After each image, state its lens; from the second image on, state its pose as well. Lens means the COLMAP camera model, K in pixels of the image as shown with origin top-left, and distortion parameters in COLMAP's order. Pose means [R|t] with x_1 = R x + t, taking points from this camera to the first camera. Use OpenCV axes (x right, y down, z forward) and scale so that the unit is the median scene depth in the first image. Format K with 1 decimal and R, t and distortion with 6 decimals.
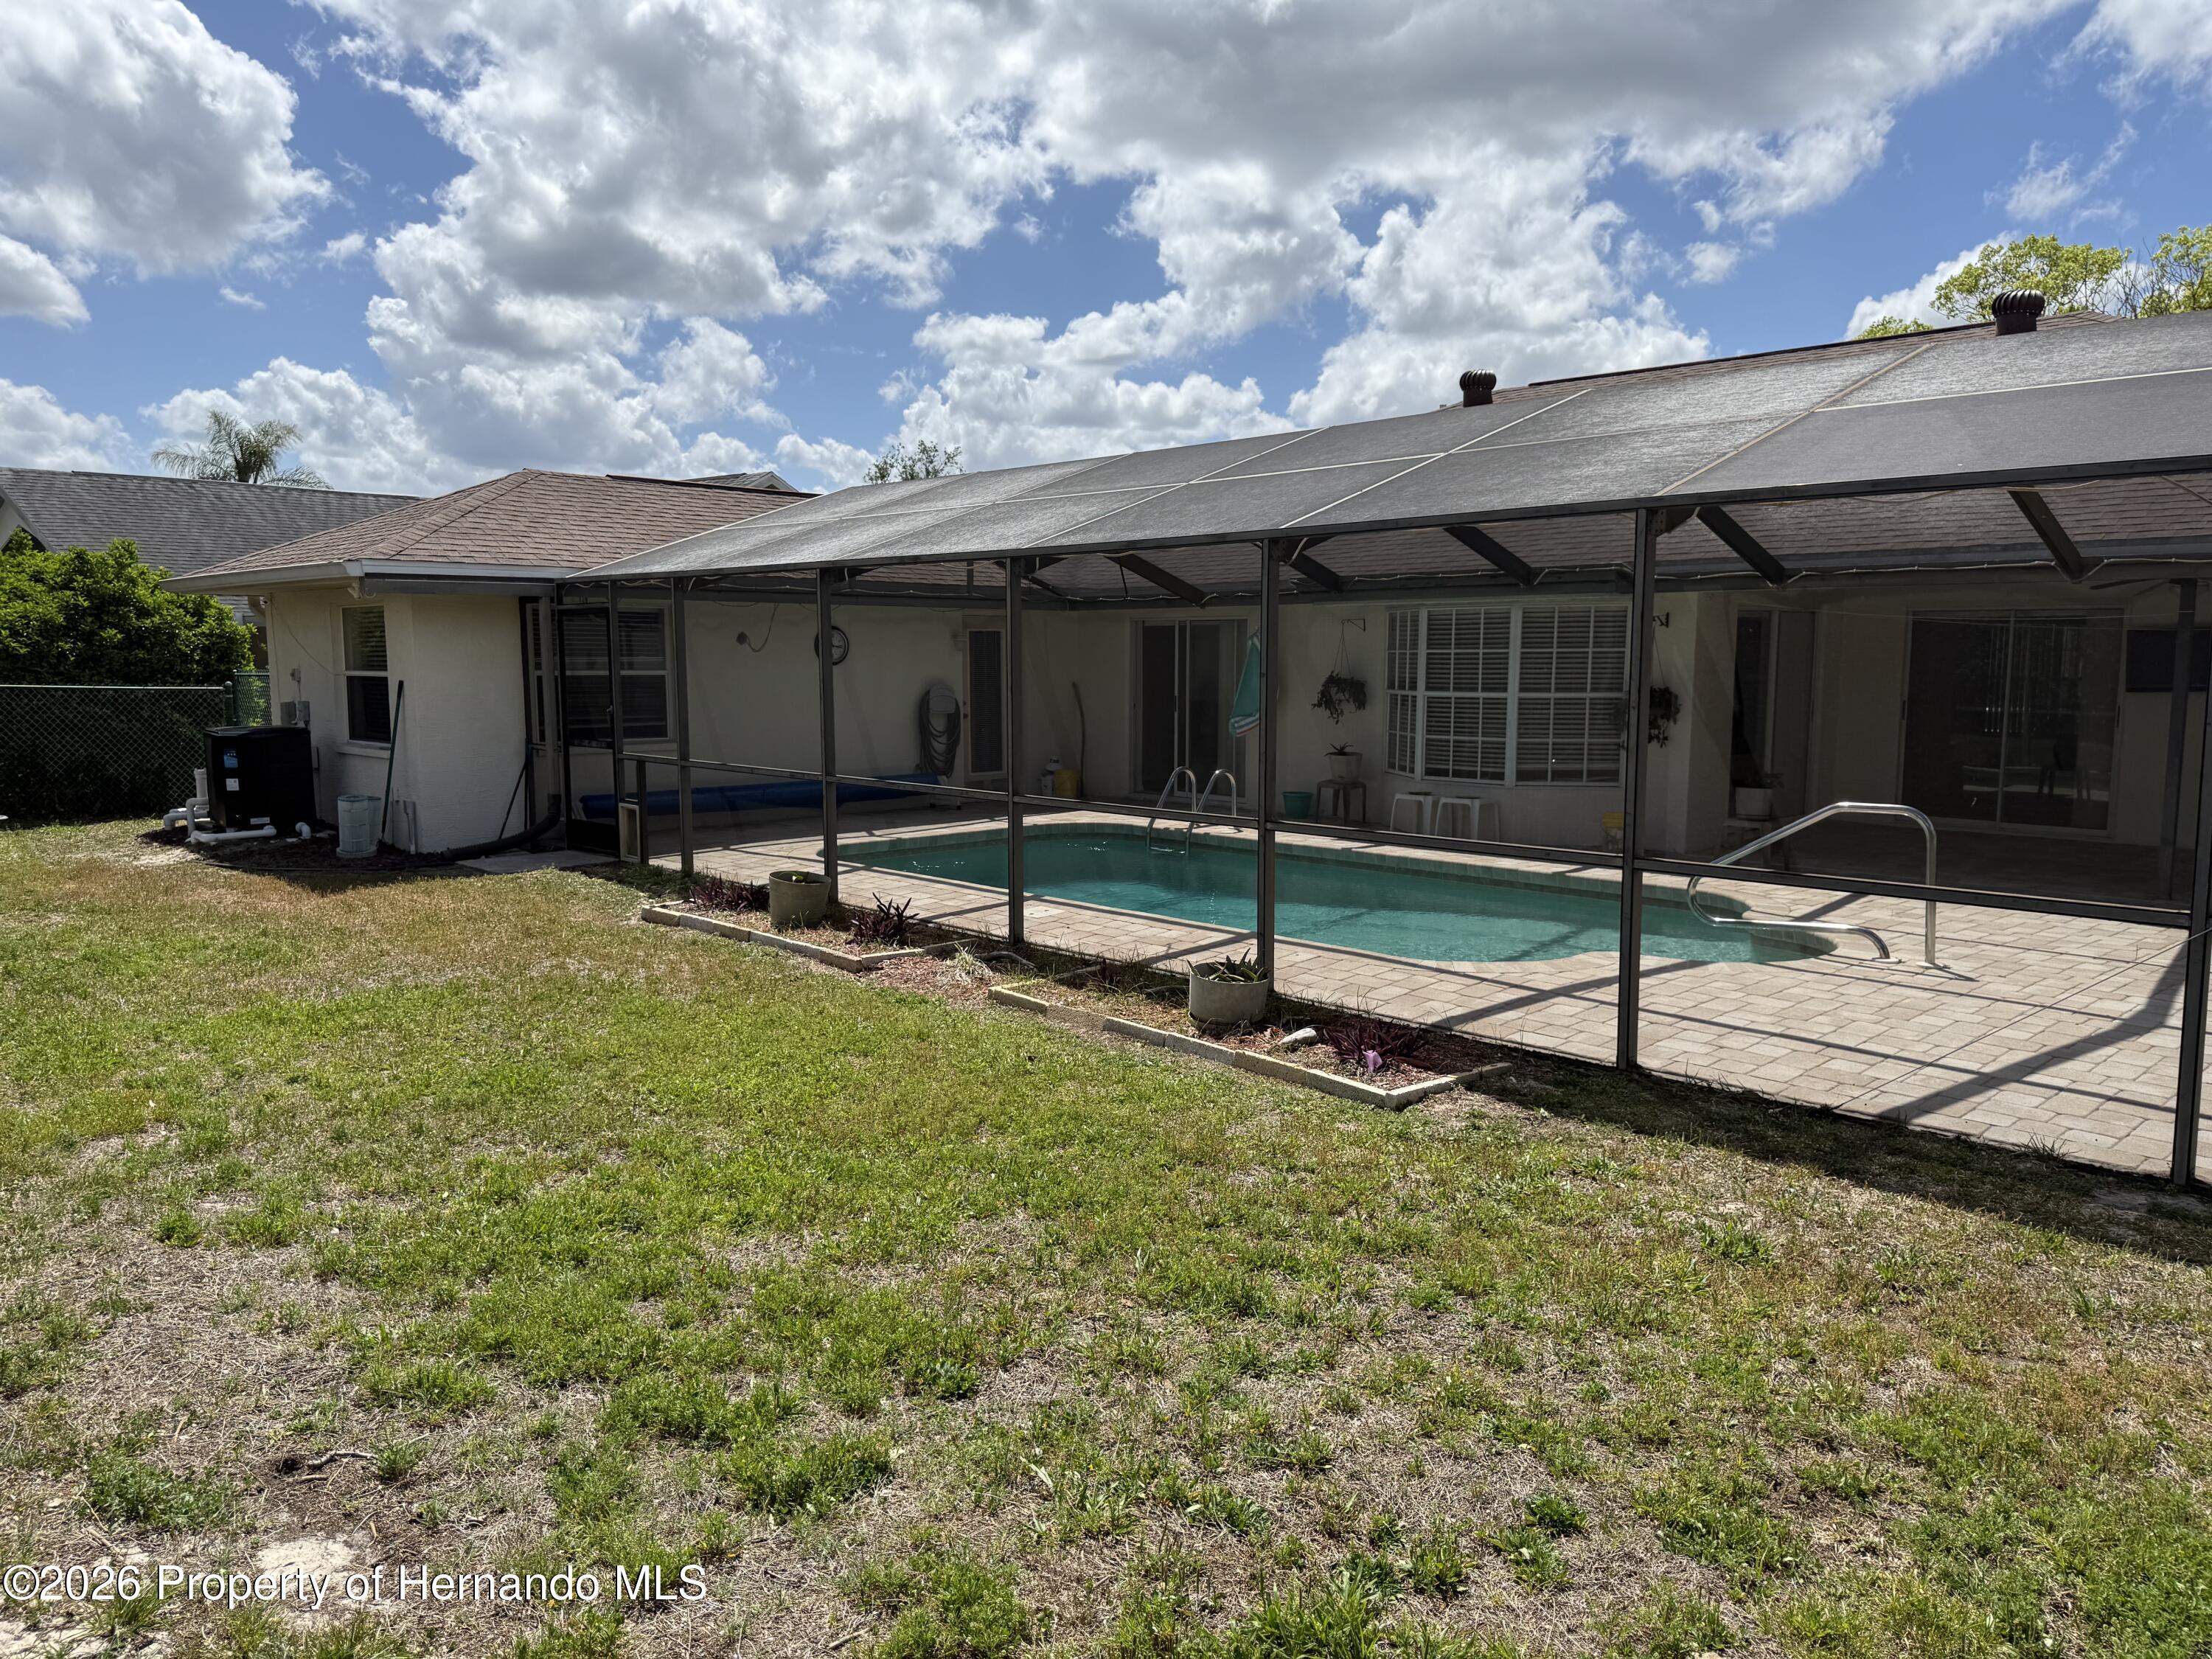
lens RADIAL K [[1558.6, 0, 1097.0], [0, 1558.6, 827.8], [0, 0, 1]] dist [0.133469, -0.203210]
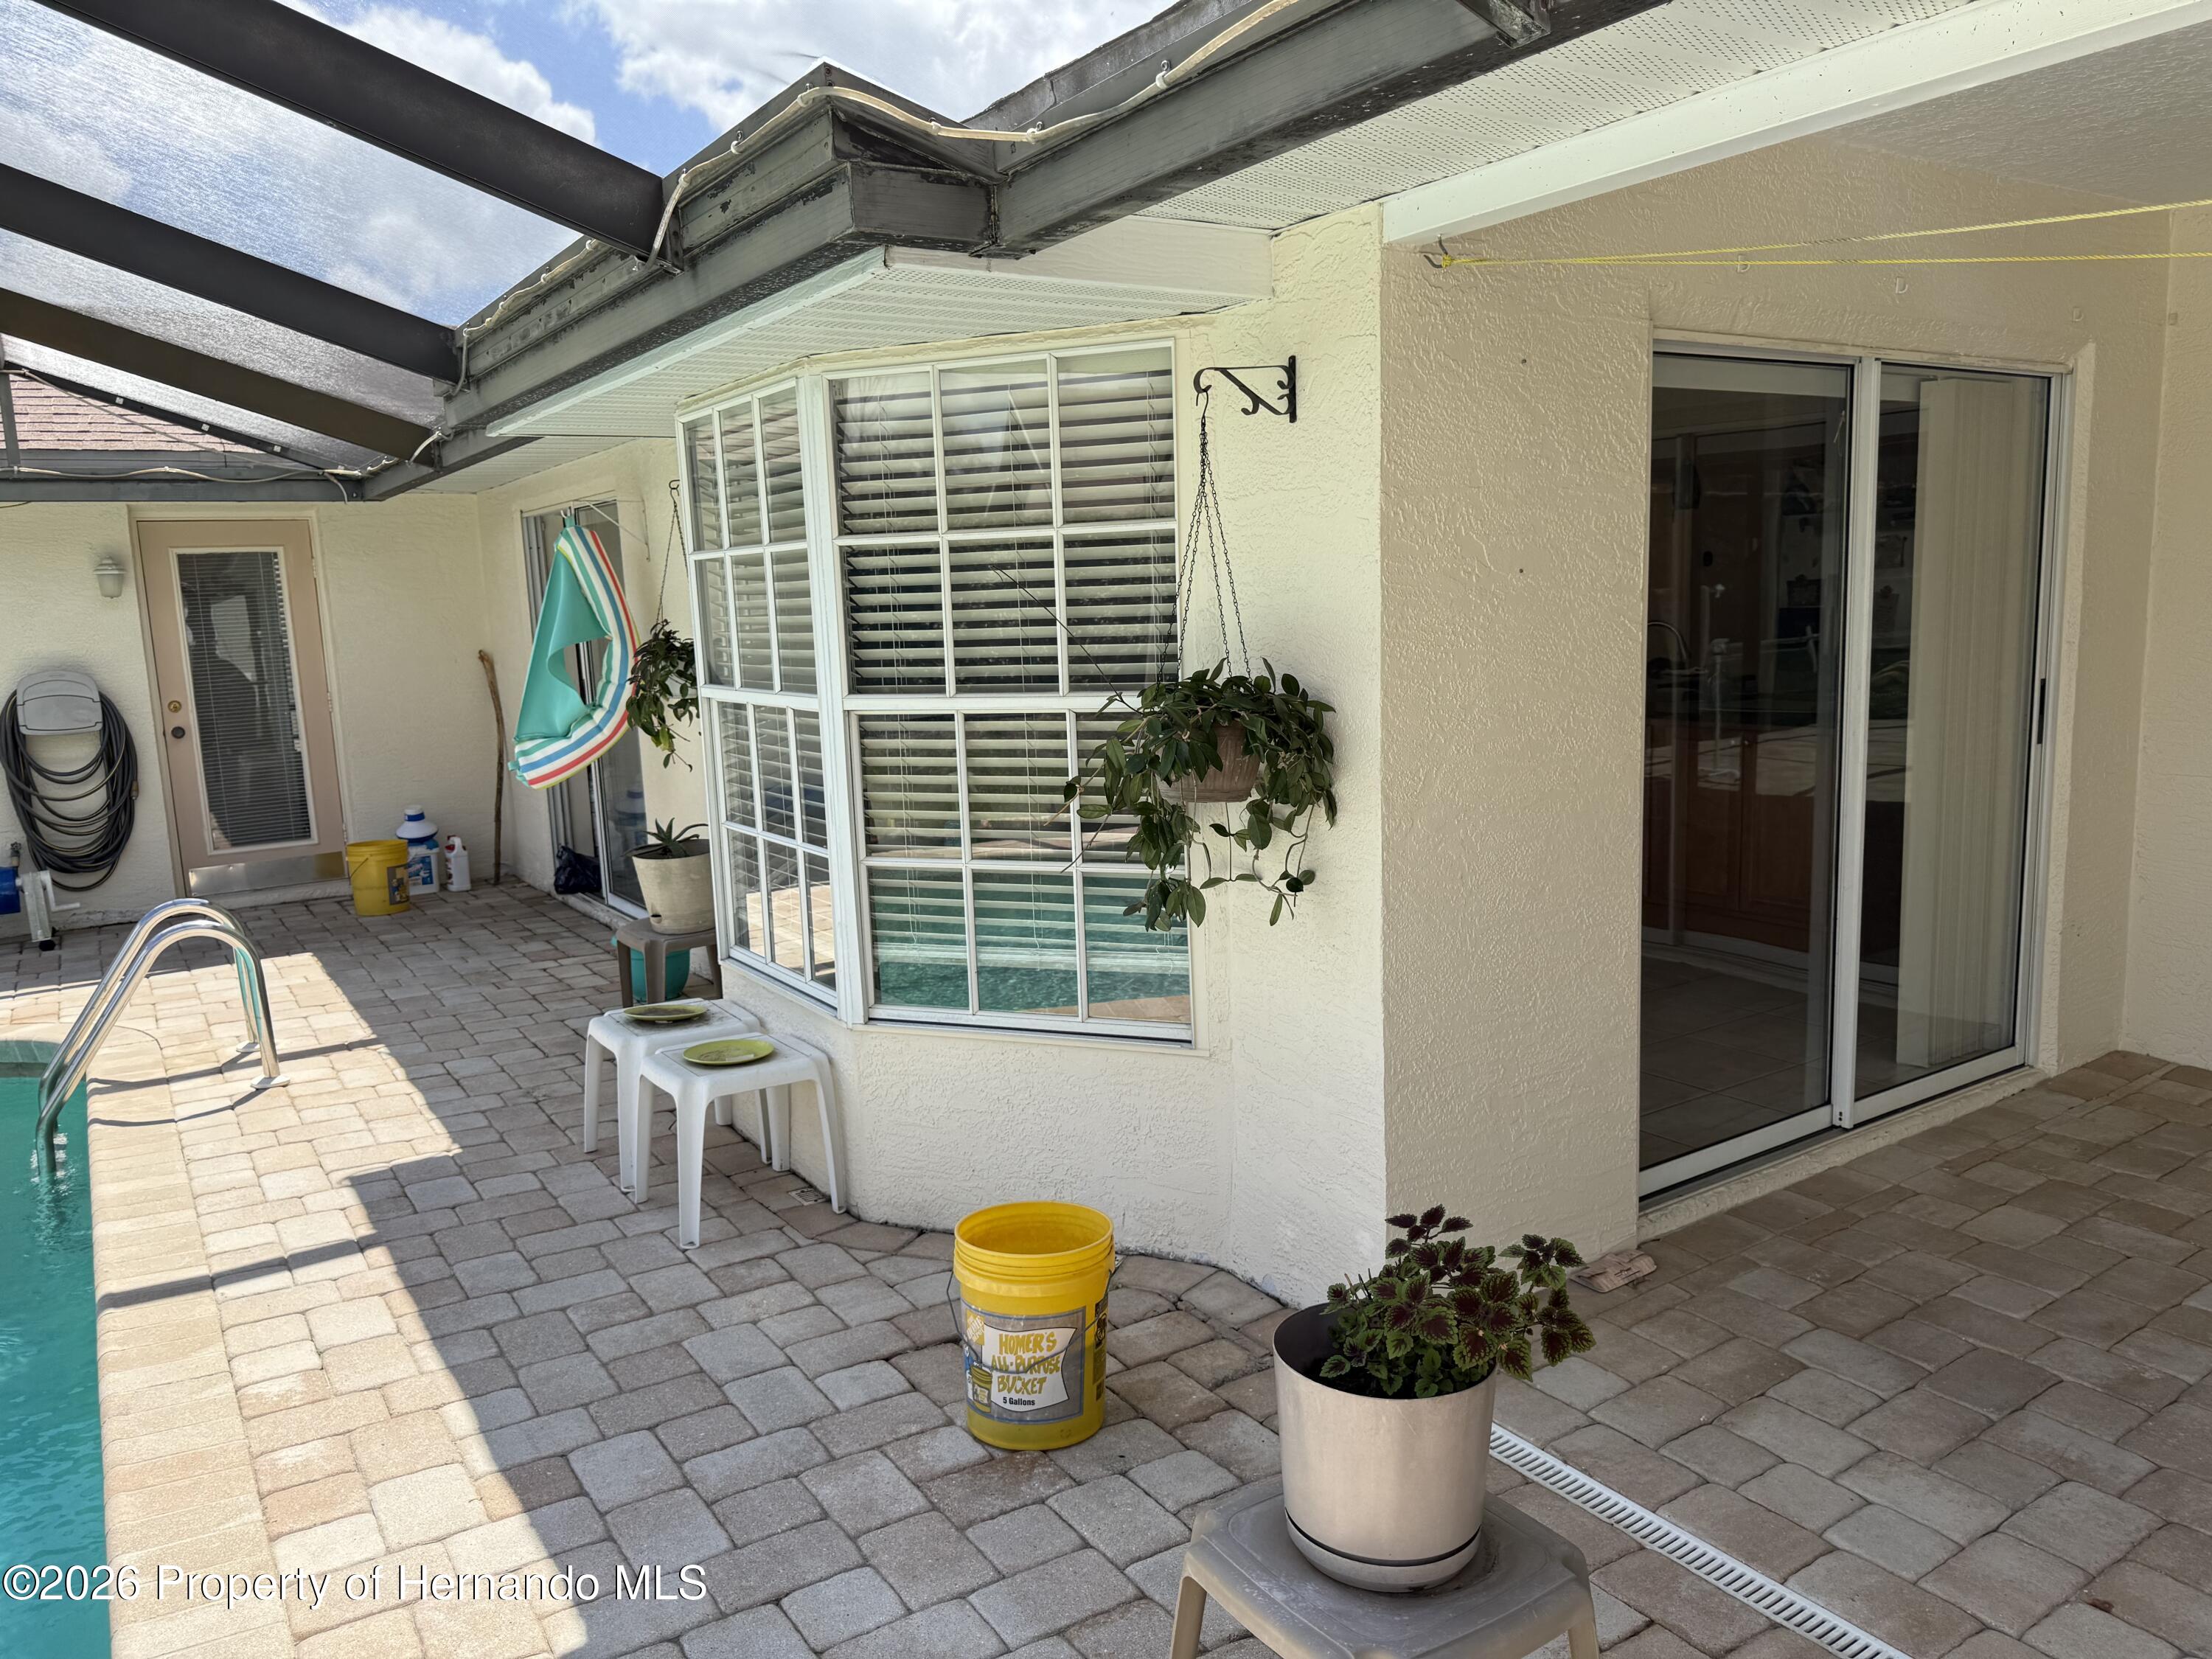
lens RADIAL K [[1558.6, 0, 1097.0], [0, 1558.6, 827.8], [0, 0, 1]] dist [0.133469, -0.203210]
pose [[0.981743, -0.009181, -0.189991, 0.354436], [0.016959, 0.999081, 0.039354, -0.070567], [0.189455, -0.041858, 0.980997, 0.714144]]
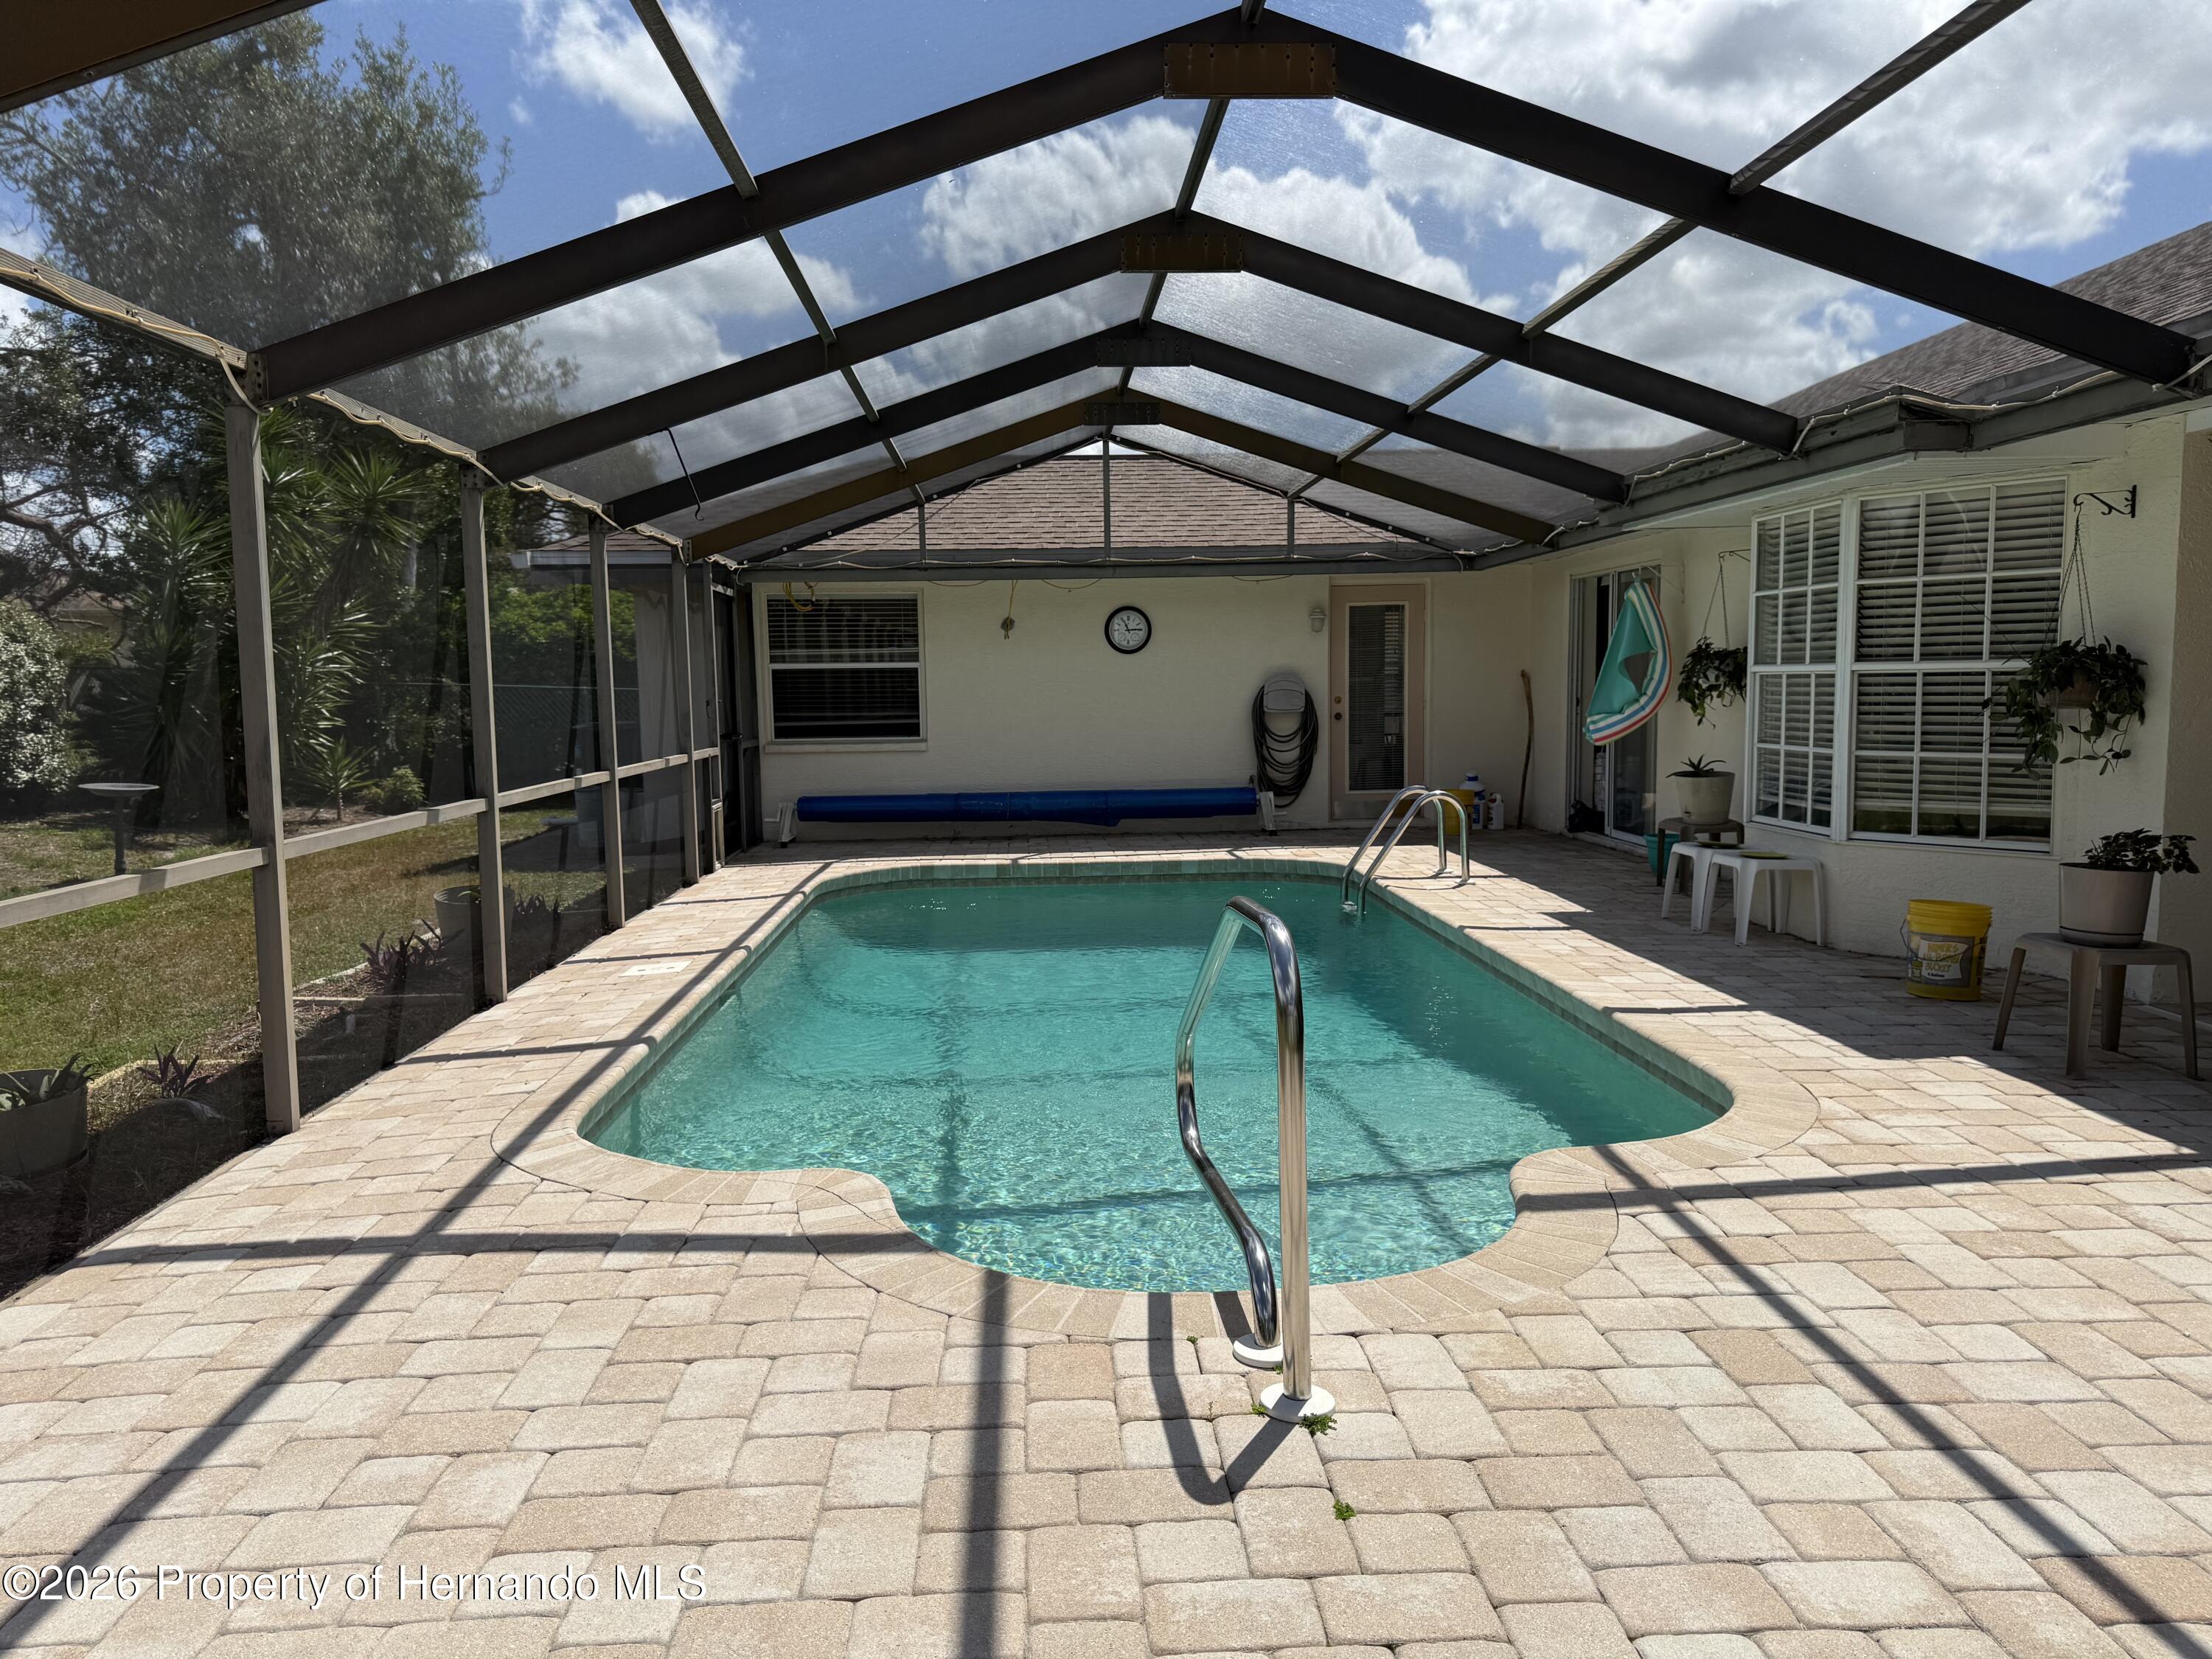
lens RADIAL K [[1546.4, 0, 1103.8], [0, 1546.4, 830.4], [0, 0, 1]] dist [0.074182, -0.098369]
pose [[0.756158, 0.050527, -0.652436, 0.412253], [-0.057751, 0.998277, 0.010378, -0.020117], [0.651836, 0.029831, 0.757773, 0.427150]]
